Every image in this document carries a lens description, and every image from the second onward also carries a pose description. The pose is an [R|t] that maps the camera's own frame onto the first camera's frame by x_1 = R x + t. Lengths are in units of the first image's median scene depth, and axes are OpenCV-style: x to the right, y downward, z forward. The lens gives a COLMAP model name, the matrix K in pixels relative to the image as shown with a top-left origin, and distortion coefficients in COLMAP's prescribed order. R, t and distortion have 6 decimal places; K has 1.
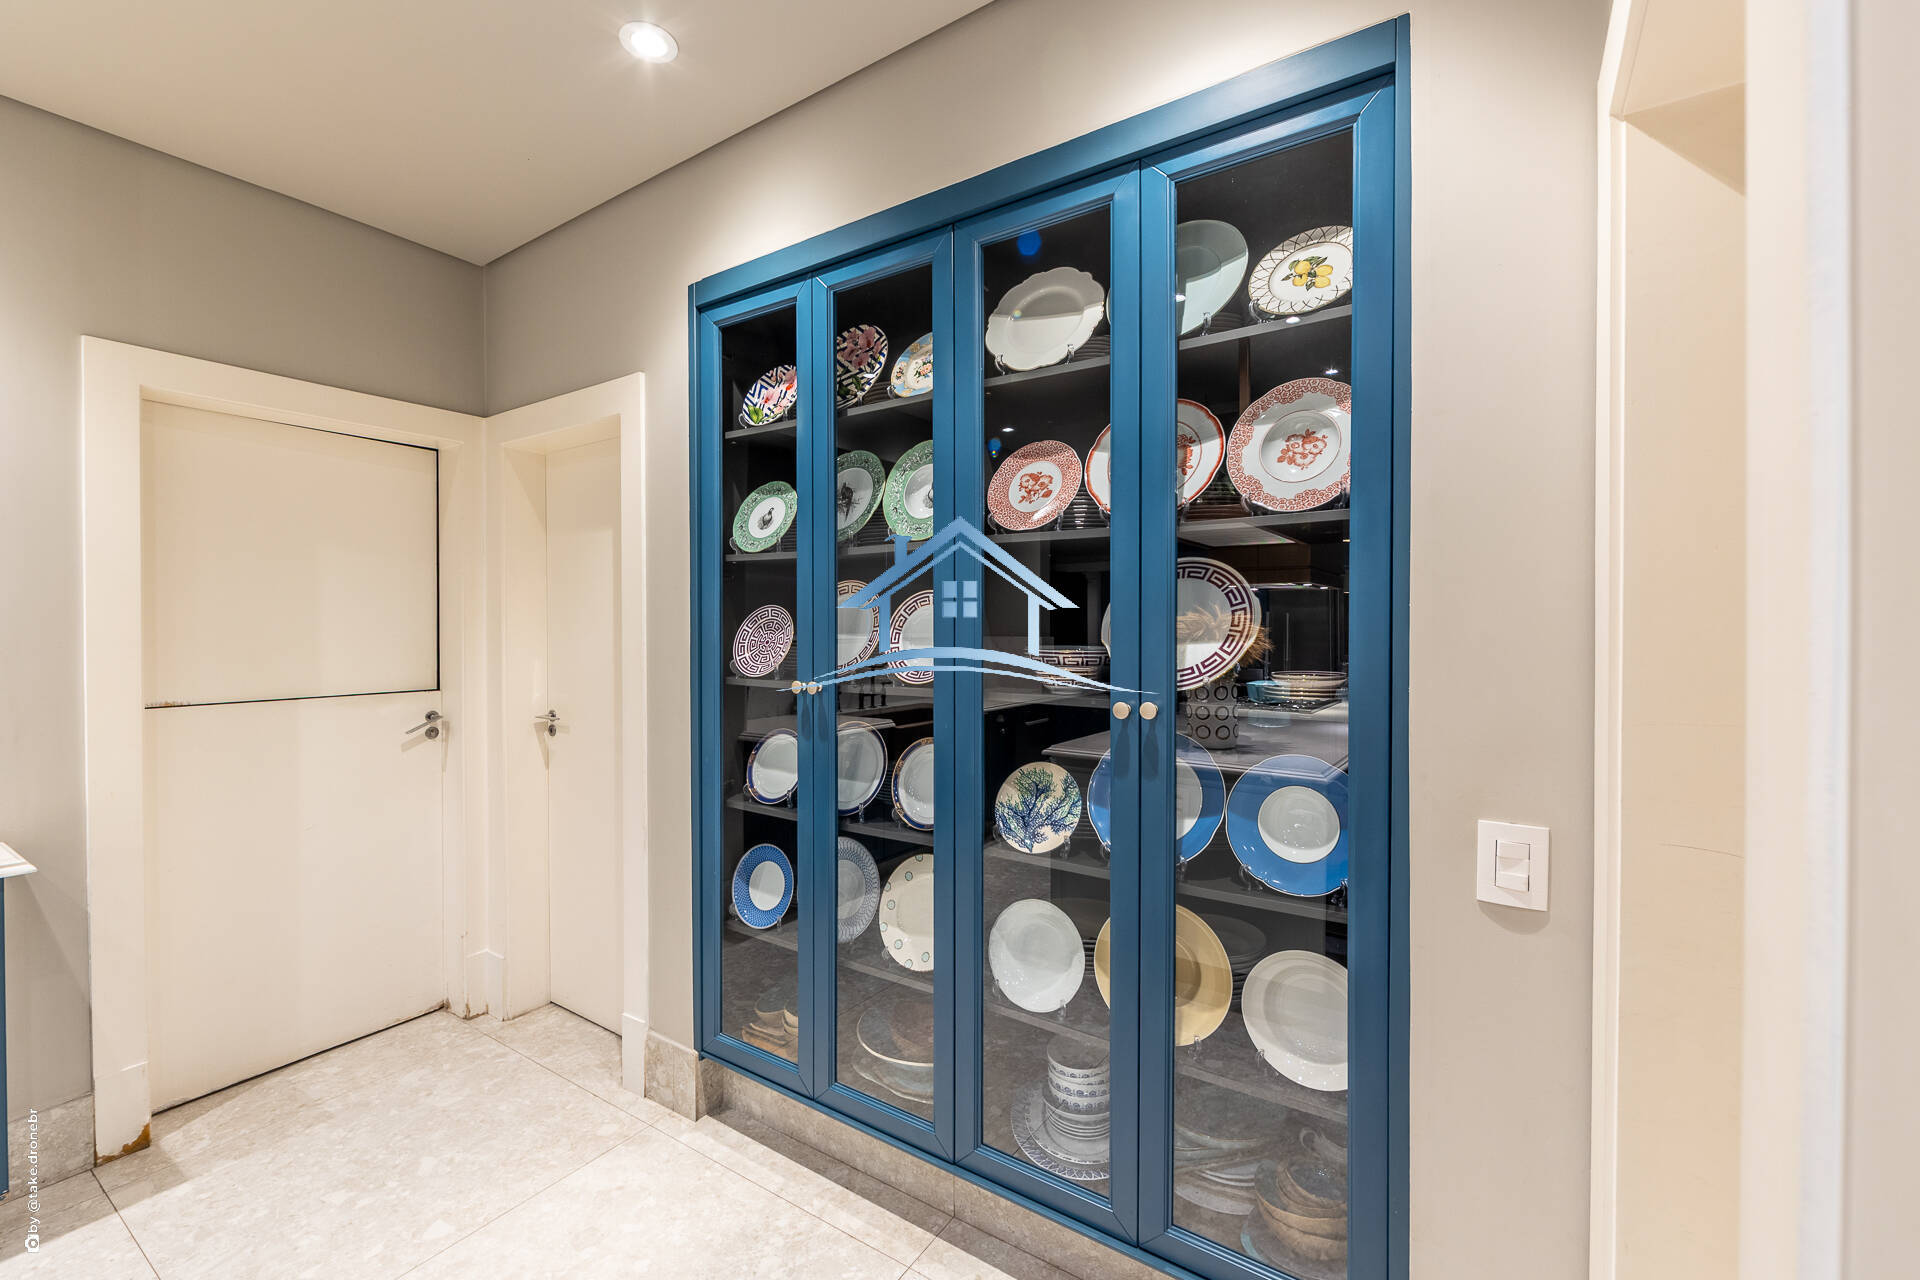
lens RADIAL K [[763.9, 0, 954.3], [0, 763.9, 627.5], [0, 0, 1]] dist [-0.027206, -0.000521]
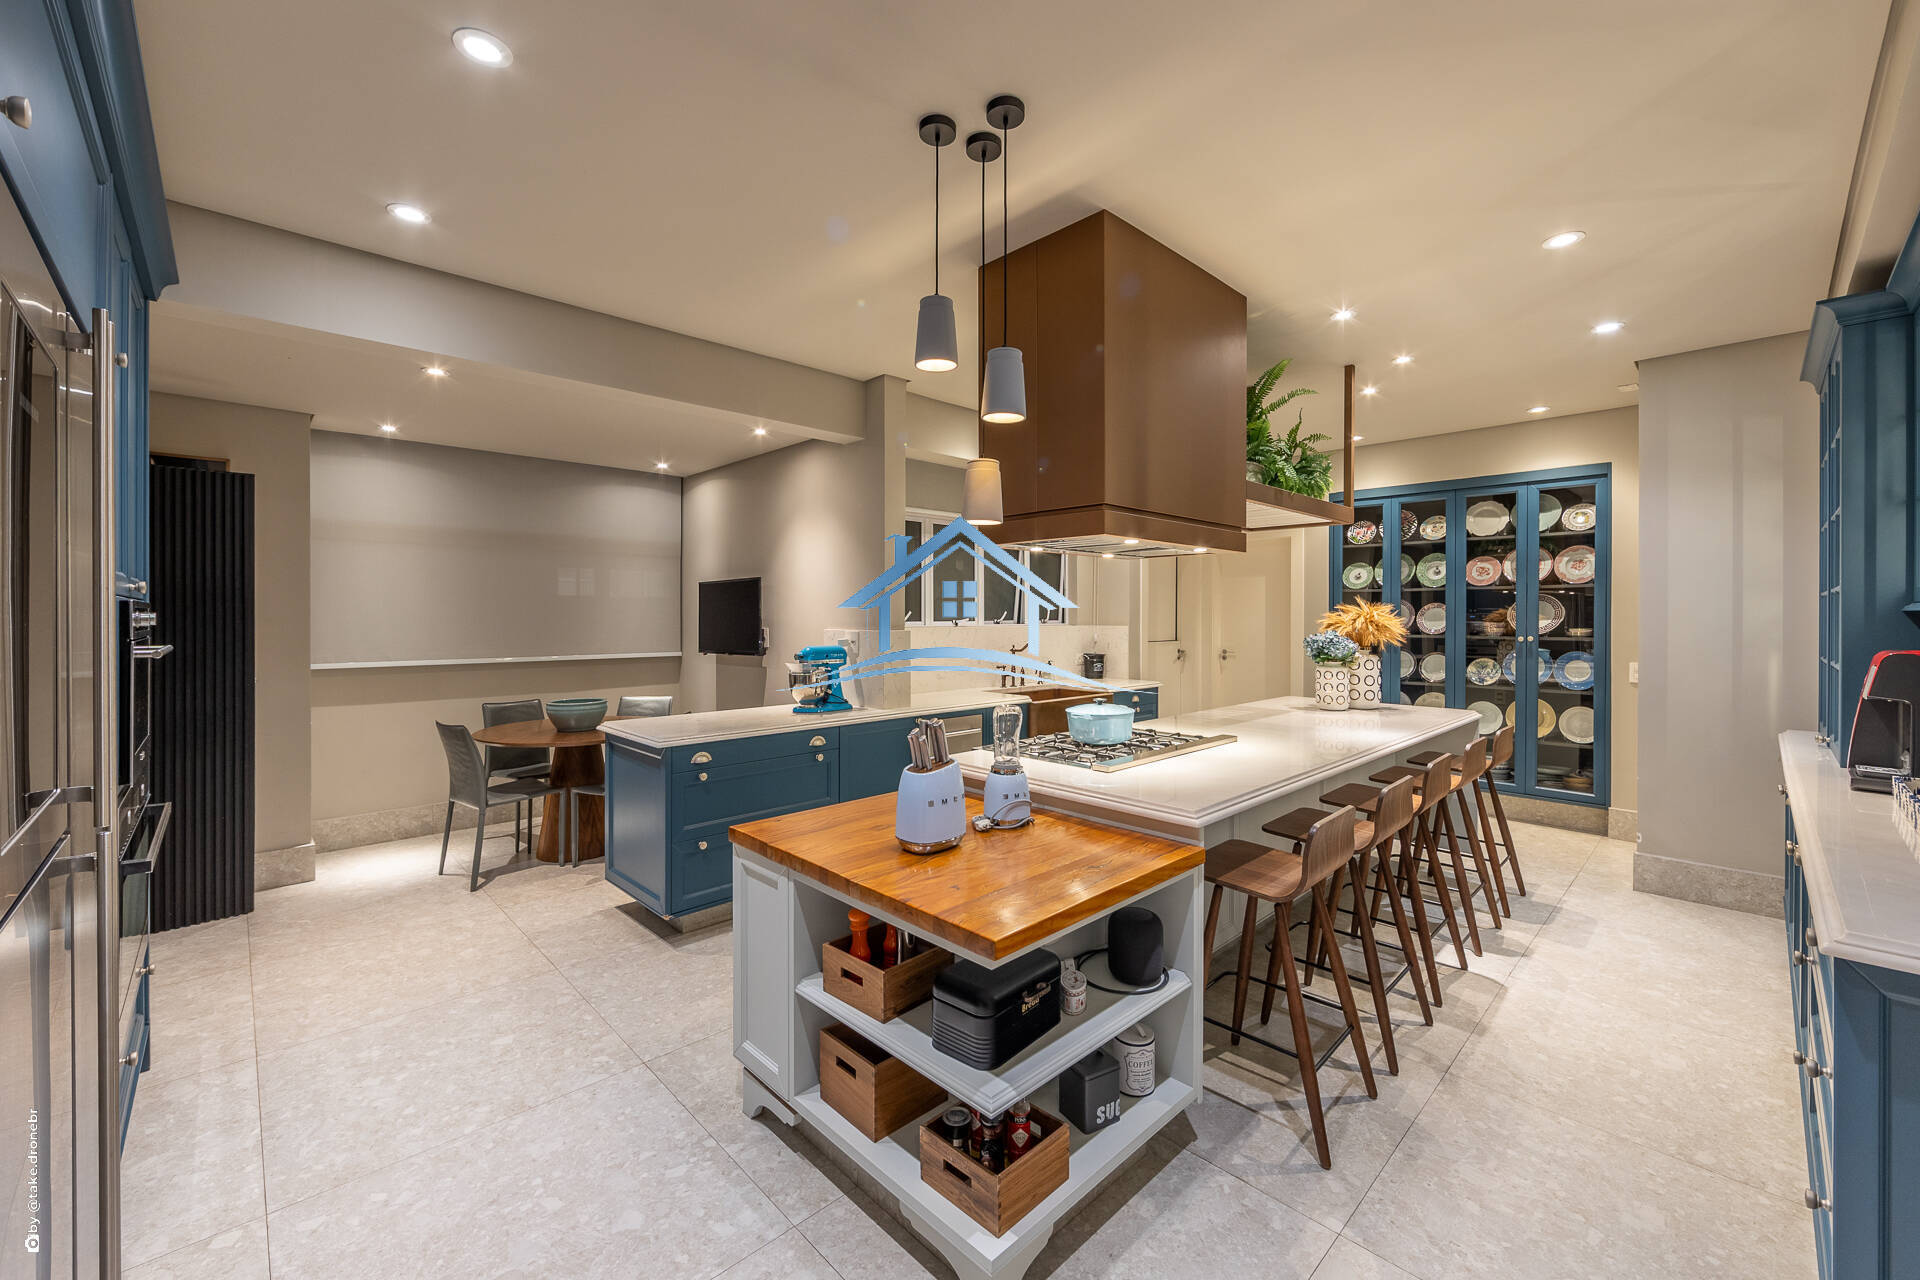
lens RADIAL K [[763.9, 0, 968.6], [0, 763.9, 617.8], [0, 0, 1]] dist [-0.027206, -0.000521]
pose [[0.977452, 0.000753, -0.211155, -1.515203], [0.000184, 0.999990, 0.004420, -0.005482], [0.211156, -0.004360, 0.977443, -2.888682]]
